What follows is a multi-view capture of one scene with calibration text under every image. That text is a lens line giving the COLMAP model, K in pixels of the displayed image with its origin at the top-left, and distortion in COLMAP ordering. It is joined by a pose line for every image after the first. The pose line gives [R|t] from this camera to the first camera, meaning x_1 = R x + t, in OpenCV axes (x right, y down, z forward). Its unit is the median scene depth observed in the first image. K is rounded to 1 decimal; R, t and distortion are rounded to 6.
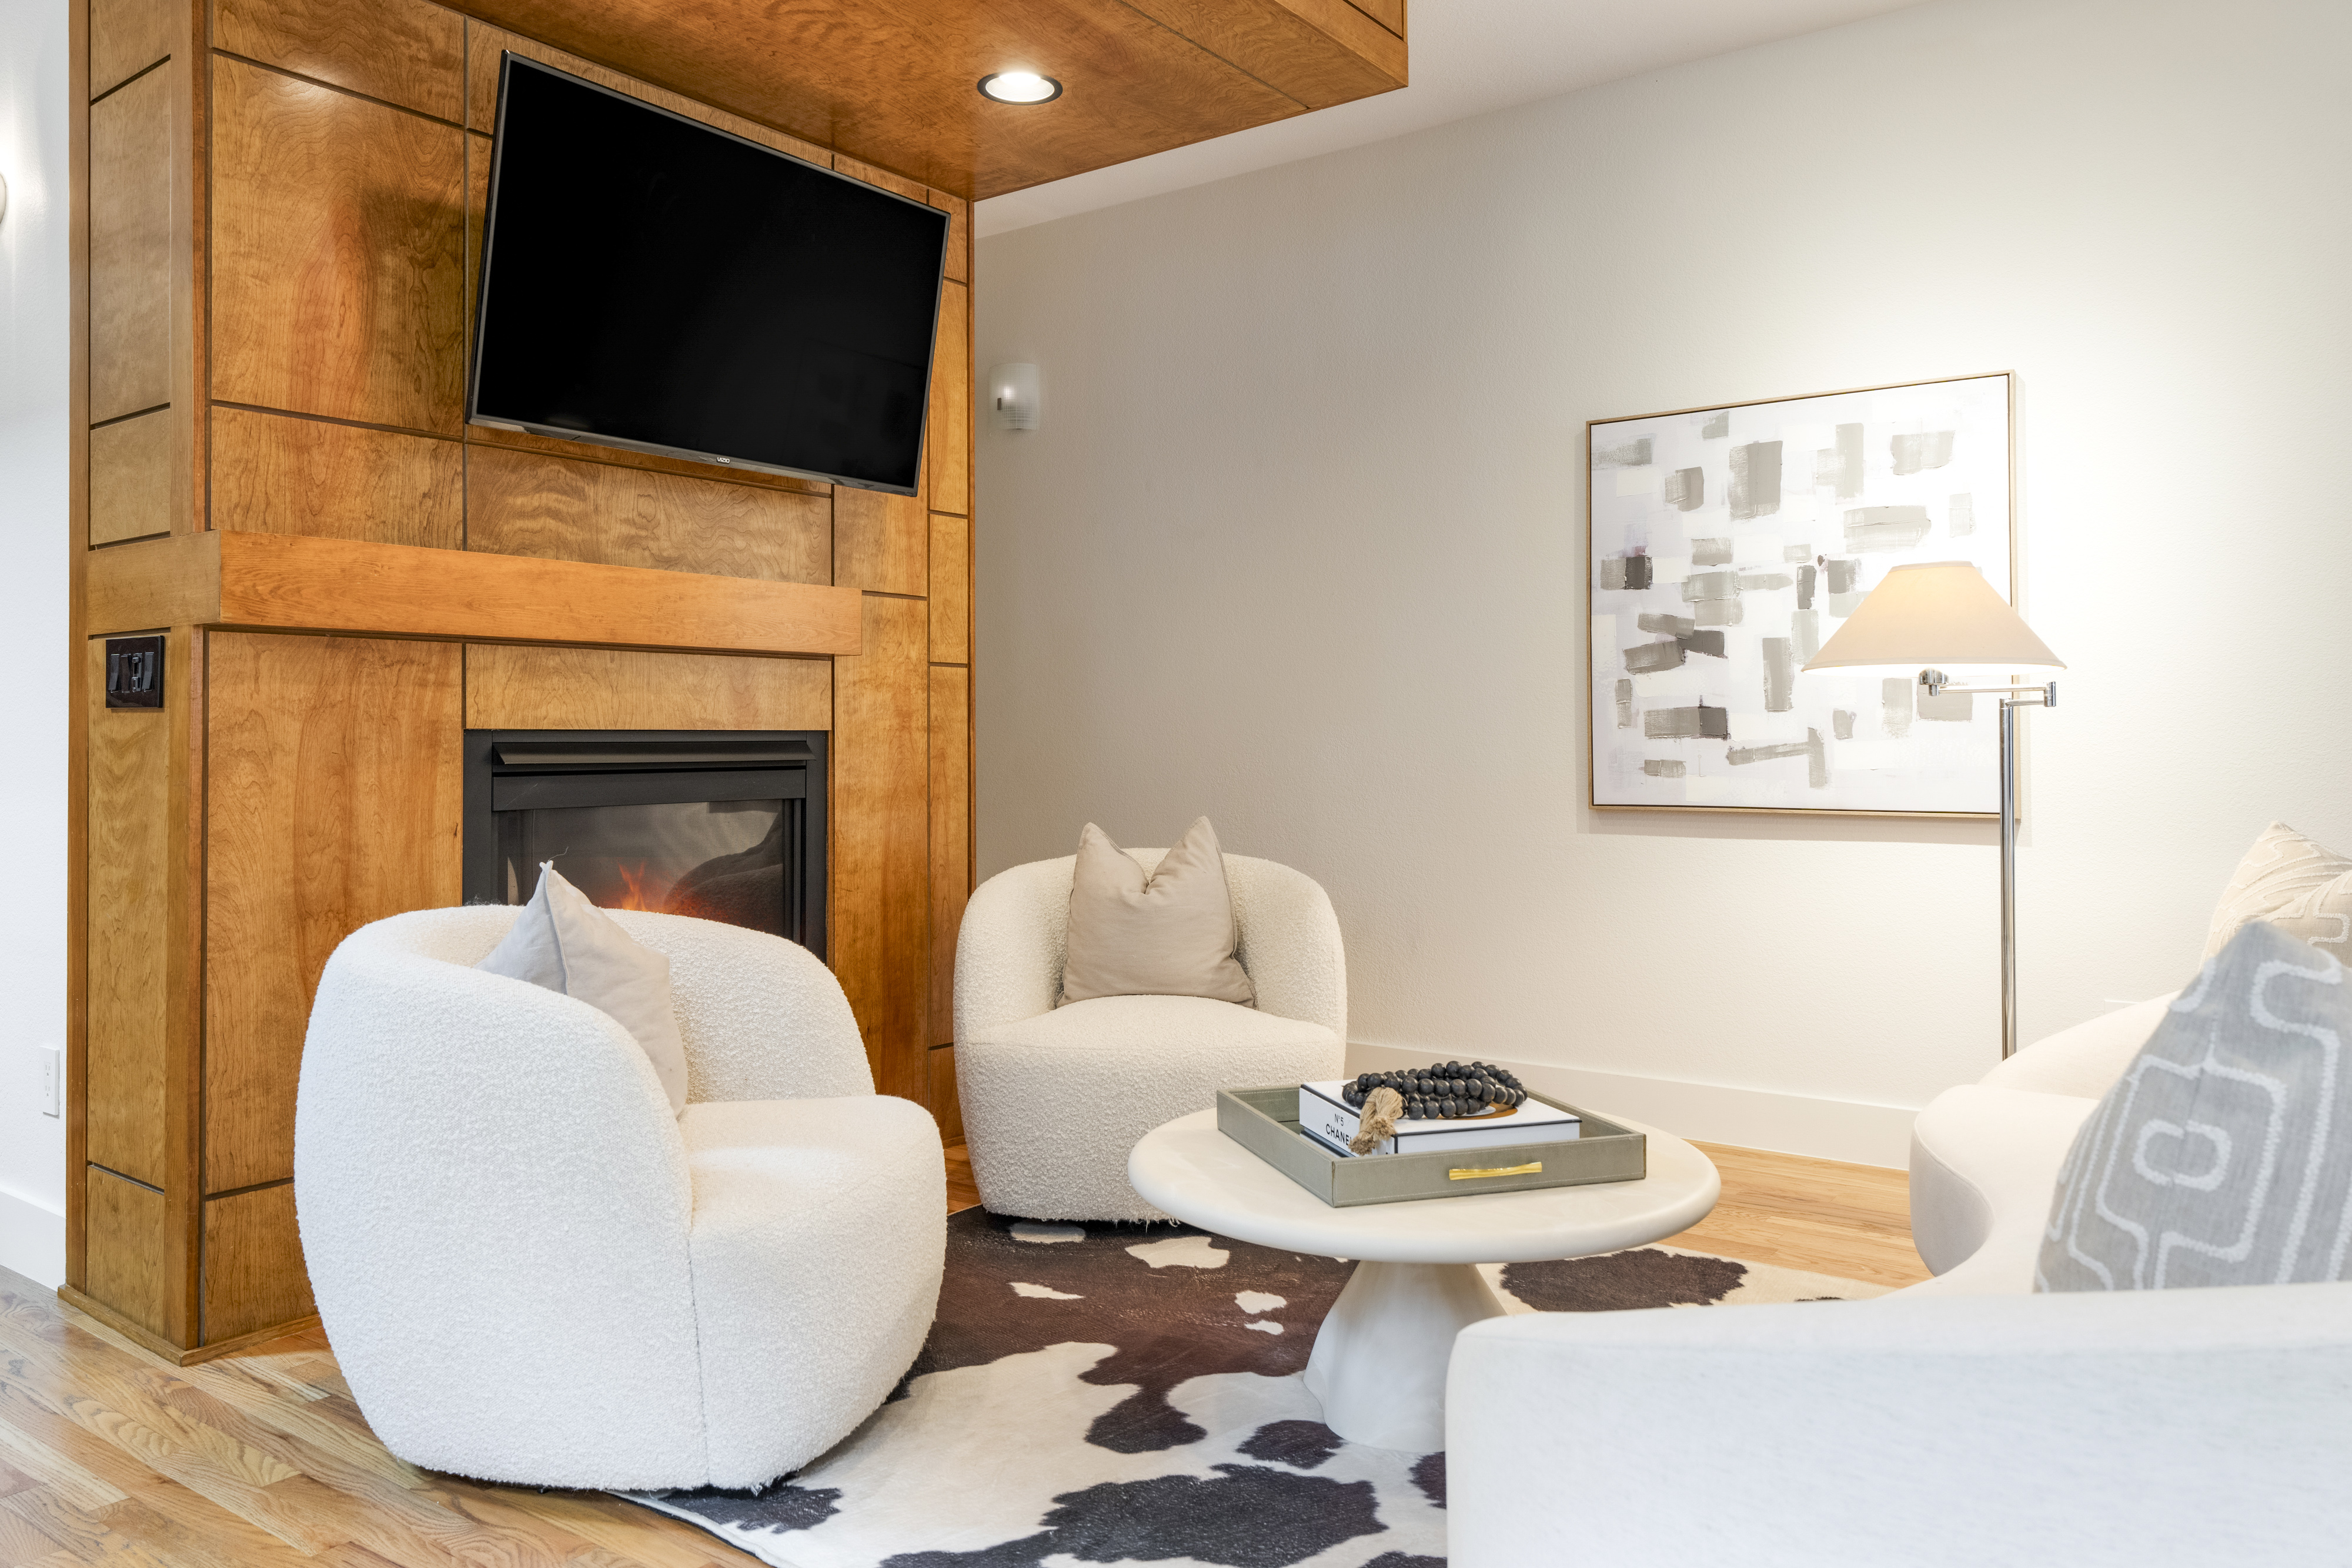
lens RADIAL K [[1674.0, 0, 1165.0], [0, 1674.0, 742.9], [0, 0, 1]] dist [-0.007738, 0.008331]
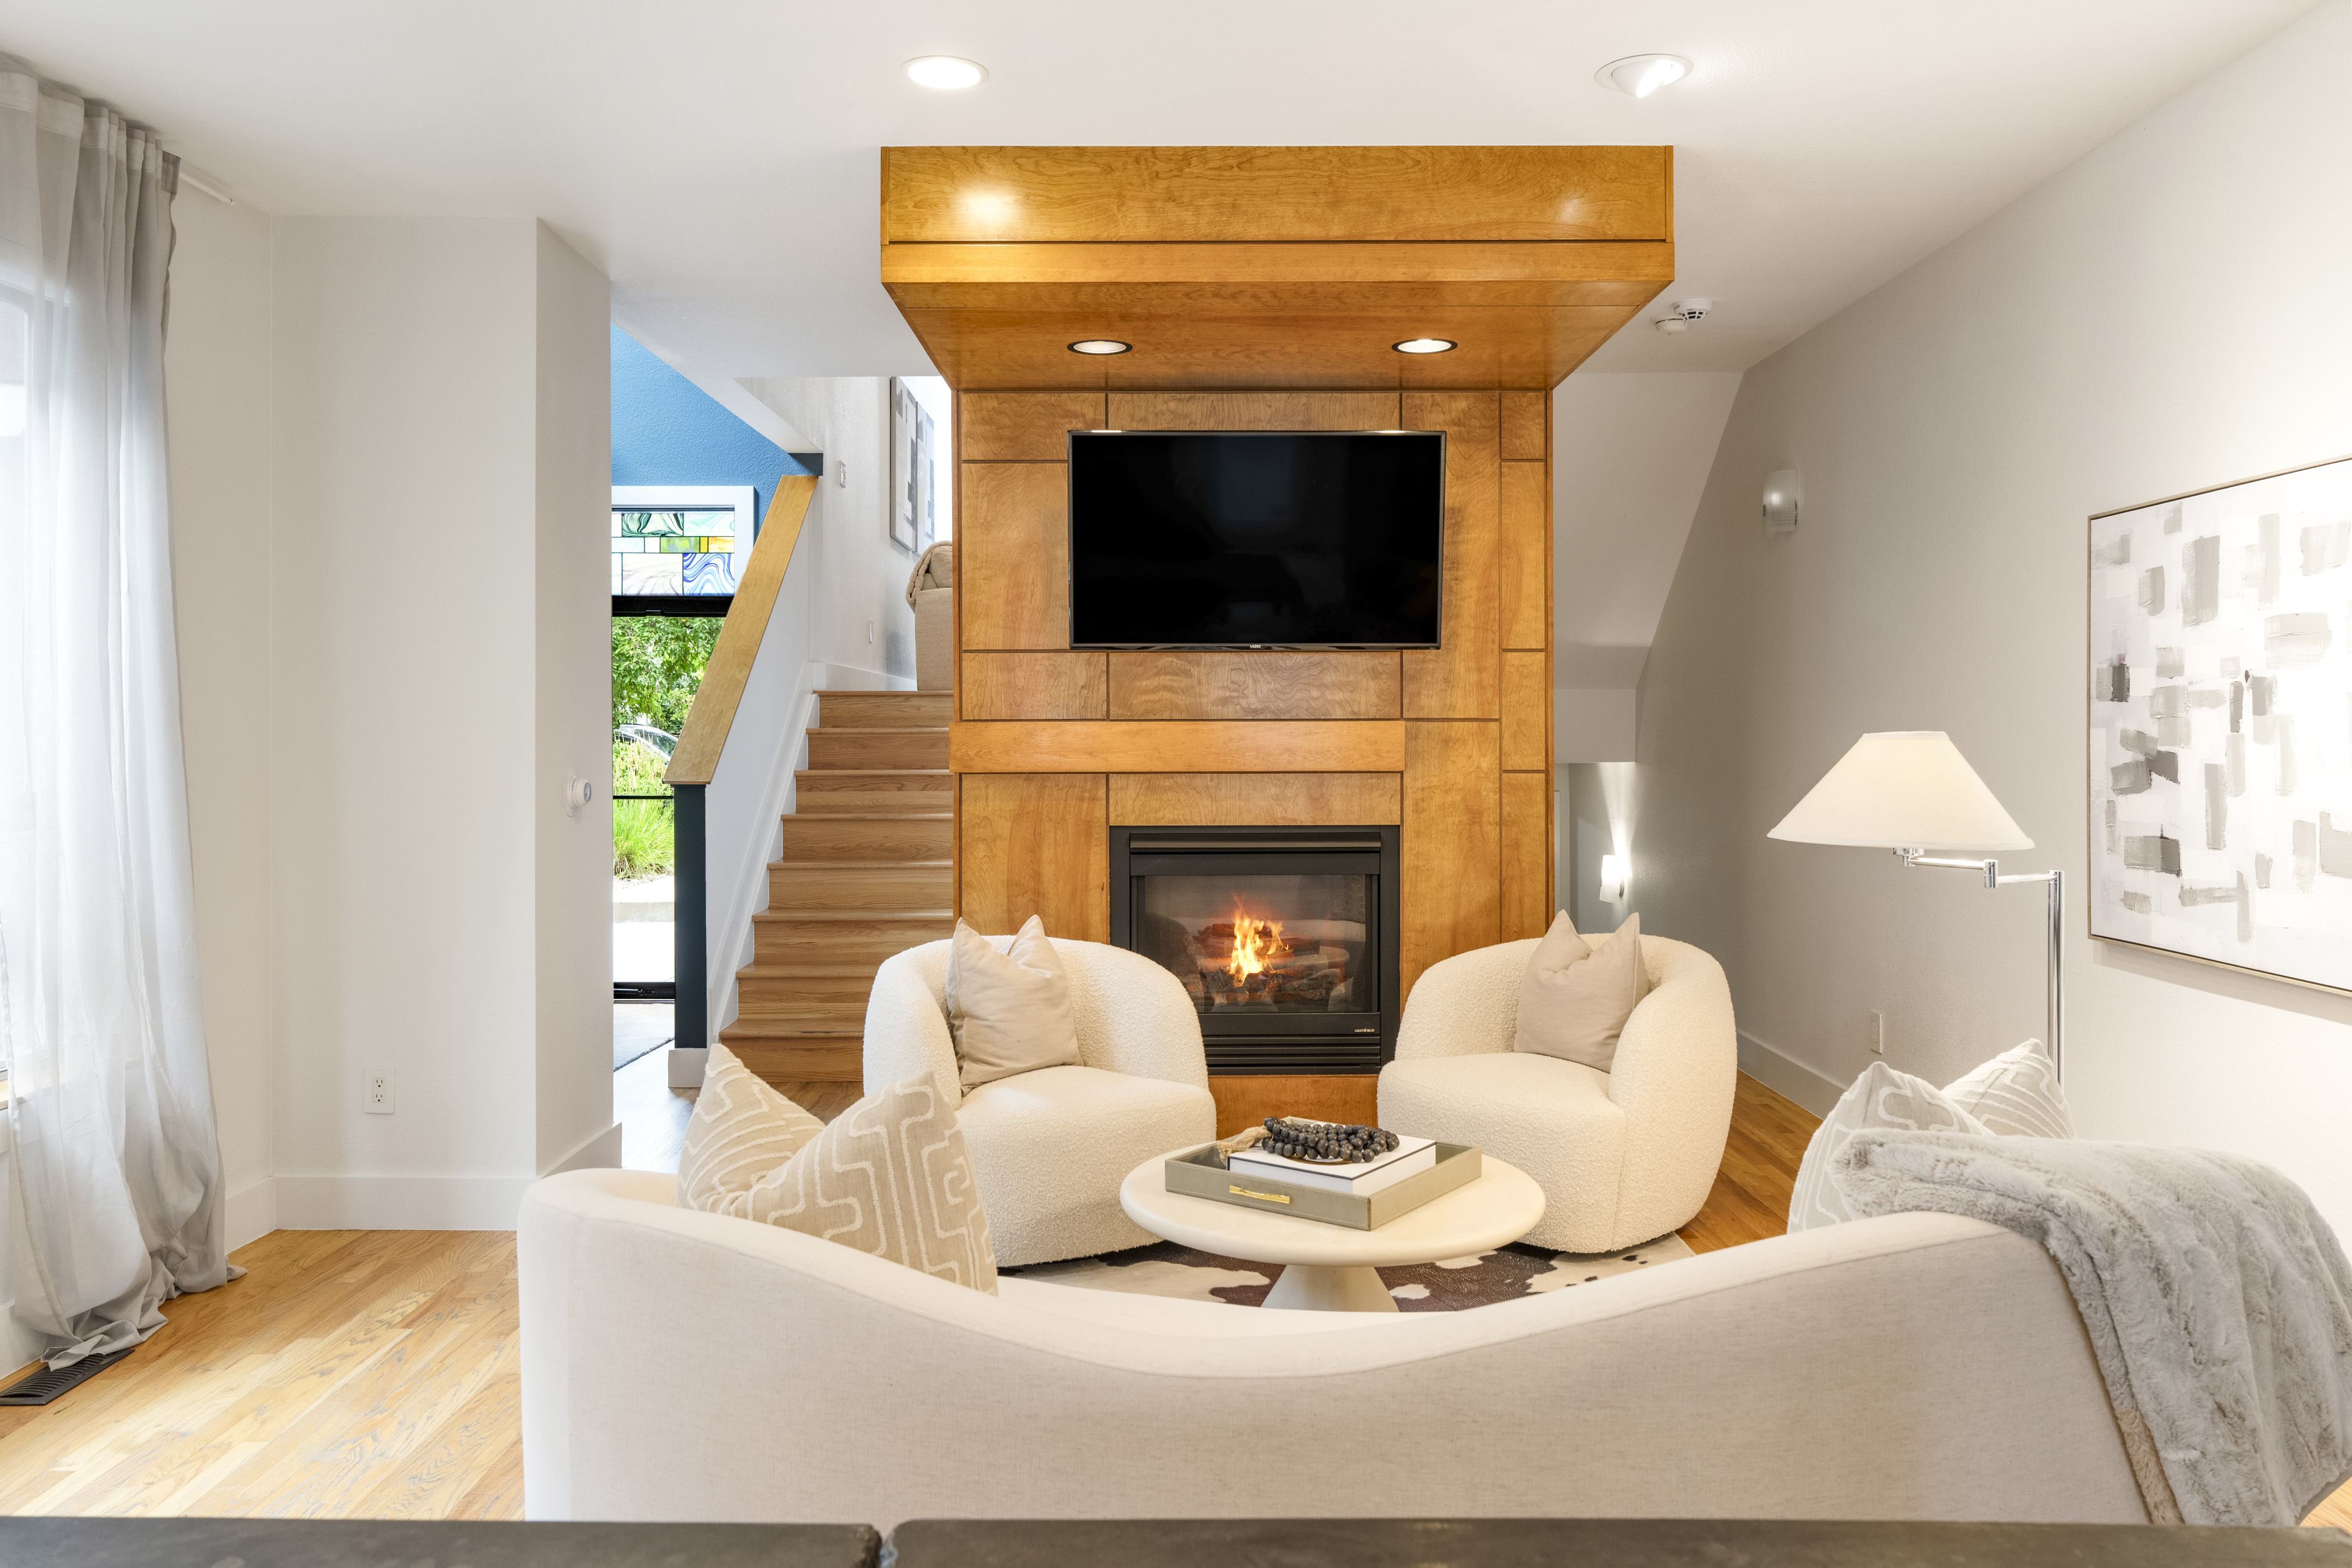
lens RADIAL K [[1674.0, 0, 1174.2], [0, 1674.0, 773.4], [0, 0, 1]] dist [-0.007738, 0.008331]
pose [[0.593682, 0.021339, -0.804417, 0.764886], [0.000426, 0.999640, 0.026832, -0.084066], [0.804699, -0.016273, 0.593459, 0.057519]]
